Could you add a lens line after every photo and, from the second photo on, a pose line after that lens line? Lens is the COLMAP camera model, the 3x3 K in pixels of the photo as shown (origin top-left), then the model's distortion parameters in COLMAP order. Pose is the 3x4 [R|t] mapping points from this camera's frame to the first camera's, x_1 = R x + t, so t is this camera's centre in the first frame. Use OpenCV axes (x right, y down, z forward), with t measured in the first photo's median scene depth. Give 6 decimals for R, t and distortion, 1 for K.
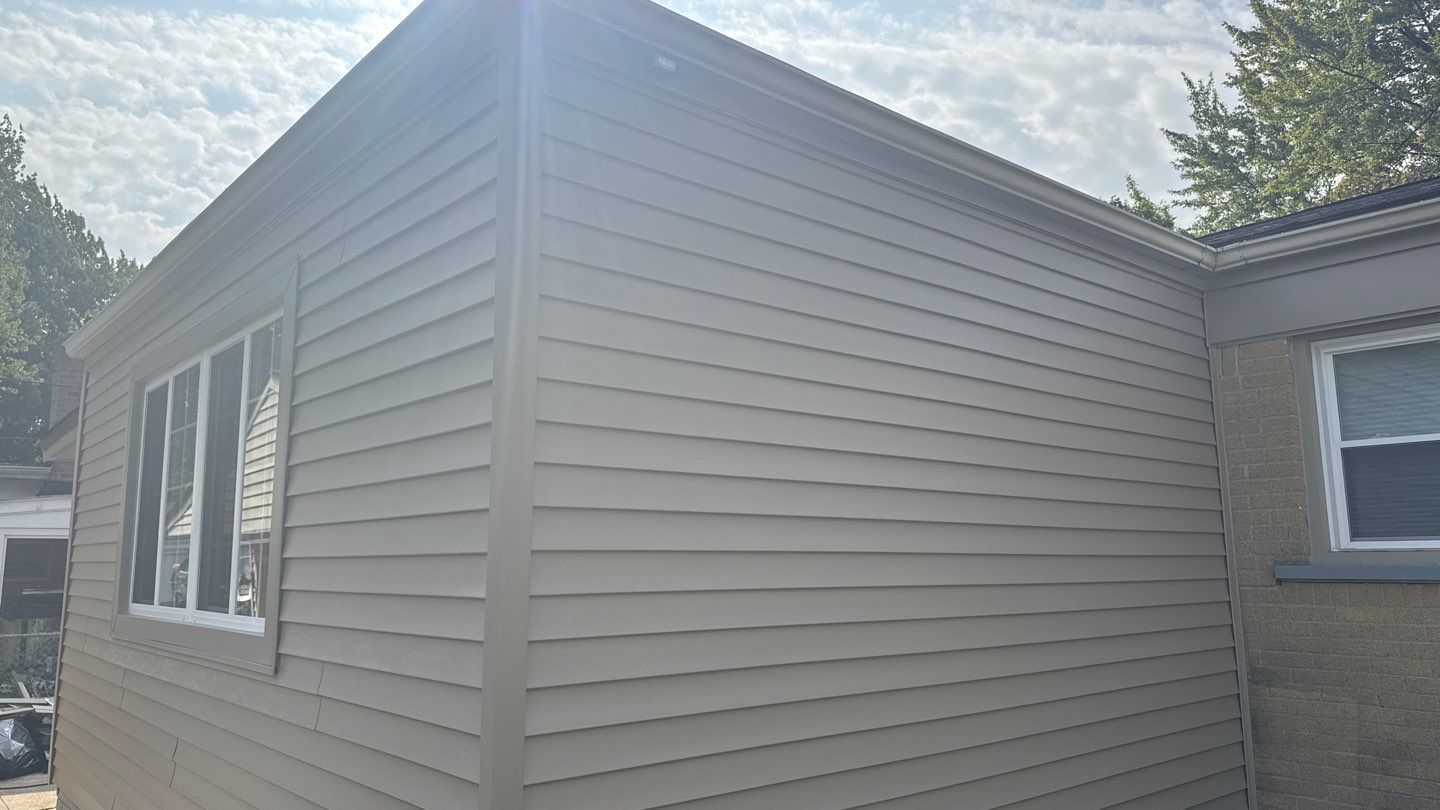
lens RADIAL K [[999.9, 0, 717.3], [0, 999.9, 407.6], [0, 0, 1]] dist [0.071338, -0.085673]
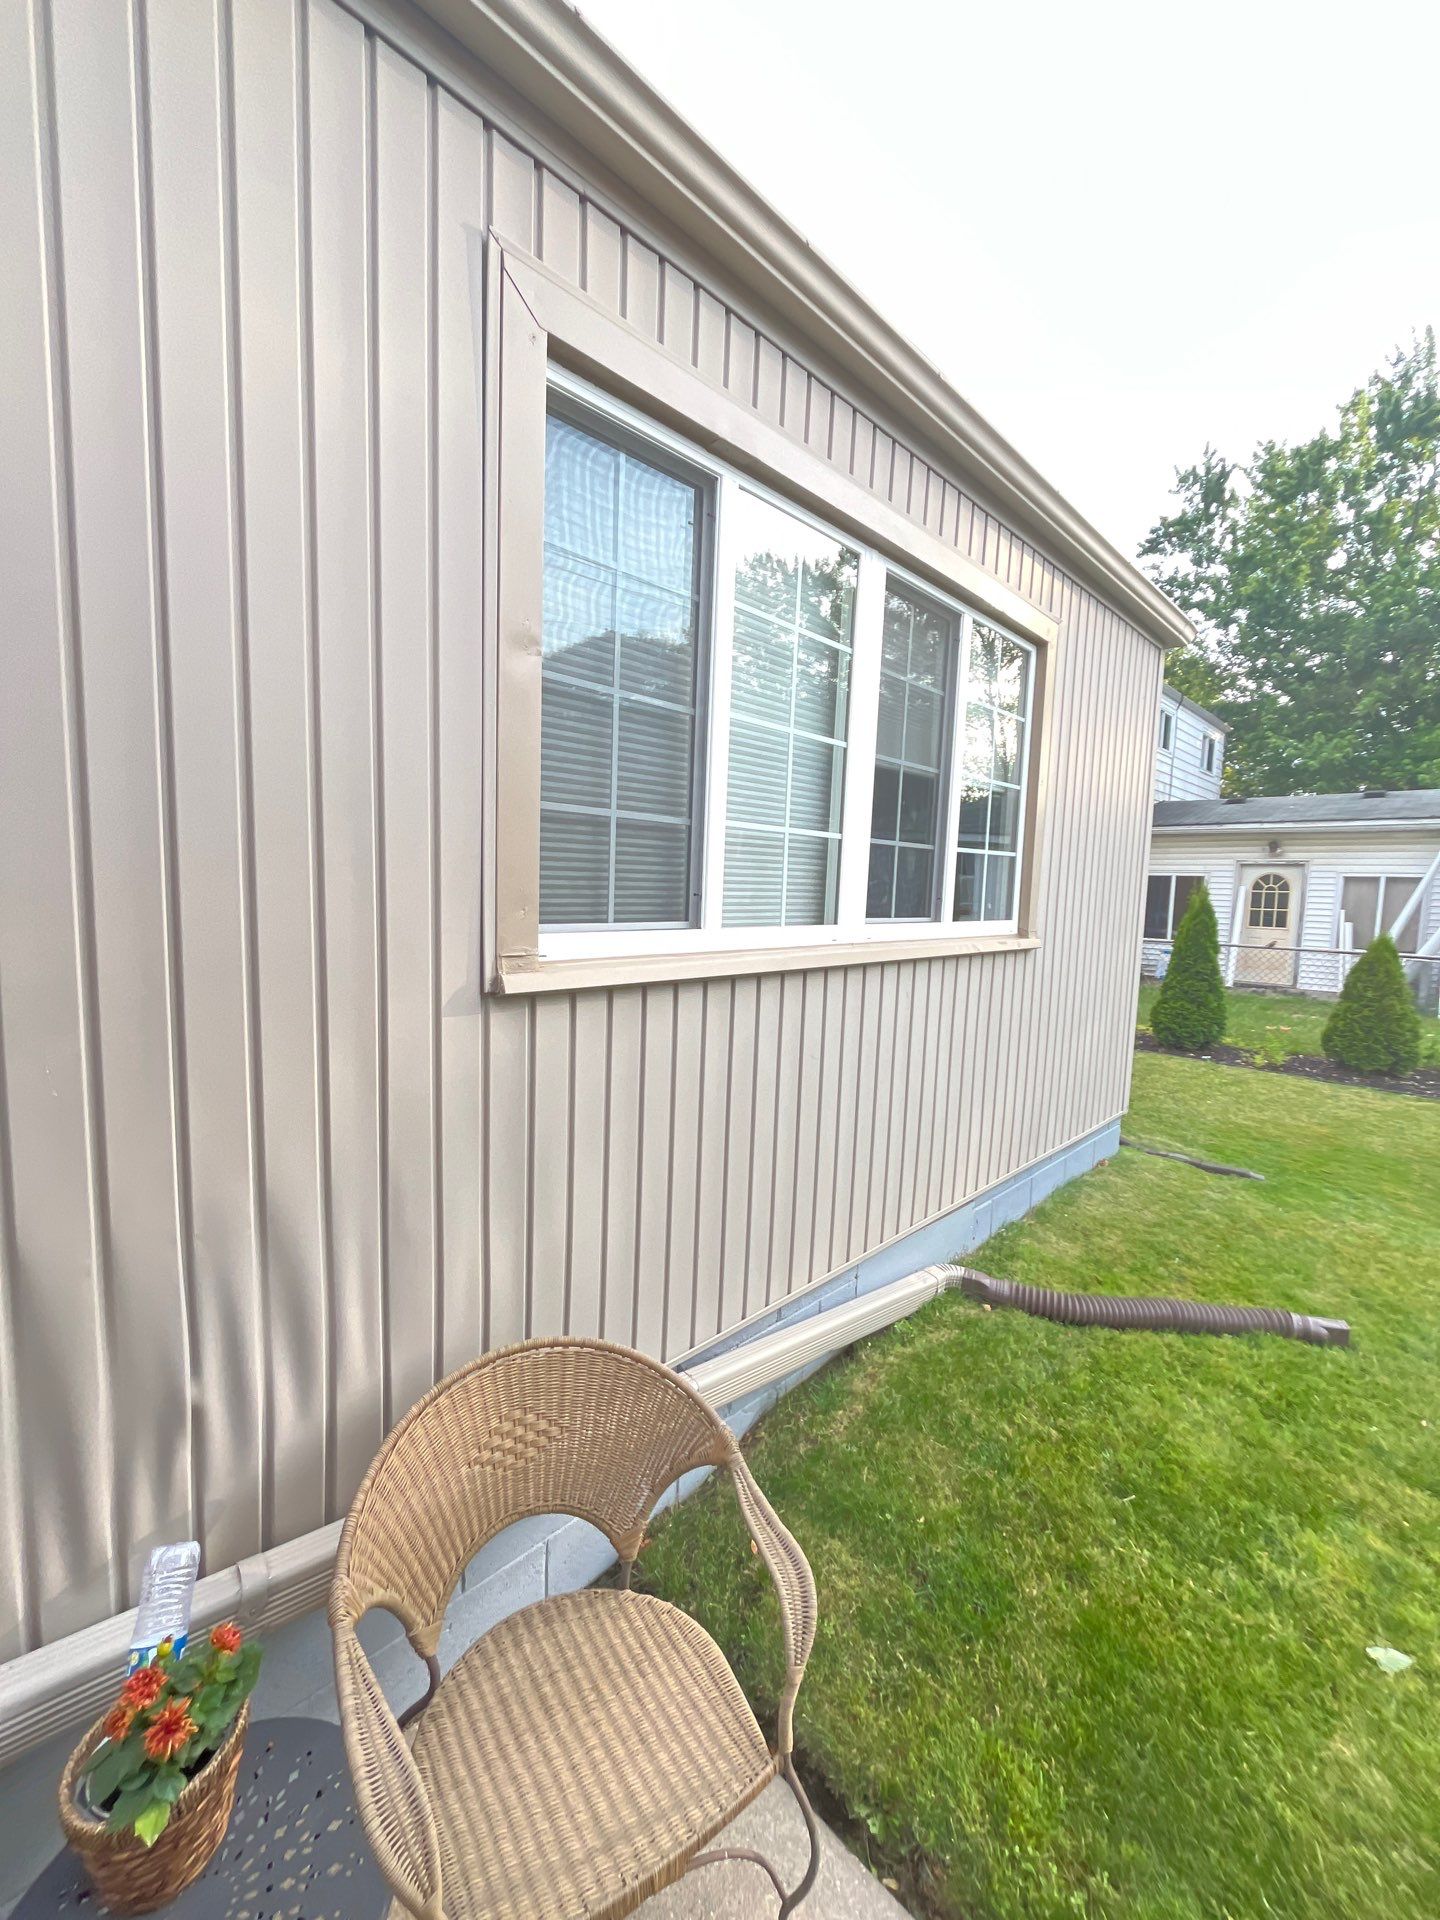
lens RADIAL K [[794.5, 0, 720.1], [0, 794.5, 923.5], [0, 0, 1]] dist [-0.000754, -0.000129]
pose [[-0.093145, -0.054189, 0.994177, -1.064387], [-0.191455, 0.980858, 0.035526, 0.192344], [-0.977072, -0.187032, -0.101737, 1.120010]]
